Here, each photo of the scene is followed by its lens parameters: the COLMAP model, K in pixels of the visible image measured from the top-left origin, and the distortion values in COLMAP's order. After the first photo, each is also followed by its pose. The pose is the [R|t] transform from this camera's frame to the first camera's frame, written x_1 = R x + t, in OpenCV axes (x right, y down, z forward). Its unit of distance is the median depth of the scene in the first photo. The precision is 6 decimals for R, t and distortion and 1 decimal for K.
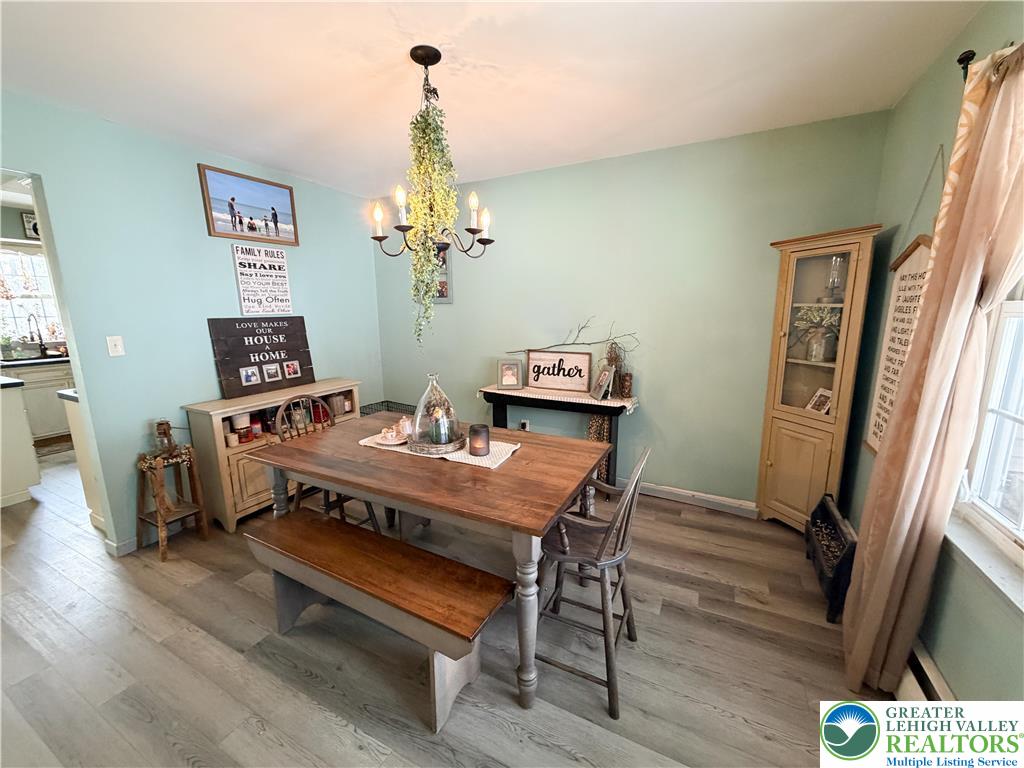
lens RADIAL K [[410.2, 0, 513.1], [0, 410.2, 386.6], [0, 0, 1]] dist [0.003606, -0.000277]
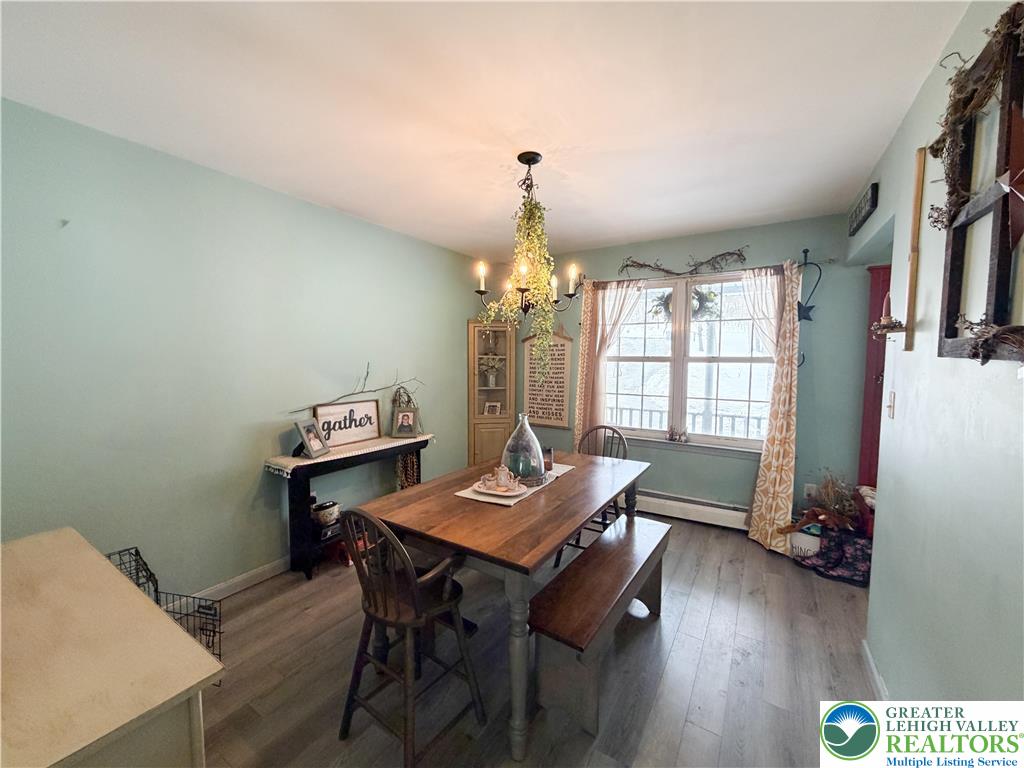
lens RADIAL K [[410.2, 0, 514.2], [0, 410.2, 383.5], [0, 0, 1]] dist [0.003606, -0.000277]
pose [[0.104950, -0.063980, 0.992417, -0.772943], [0.172195, 0.984024, 0.045229, -0.104380], [-0.979456, 0.166143, 0.114290, 0.512545]]
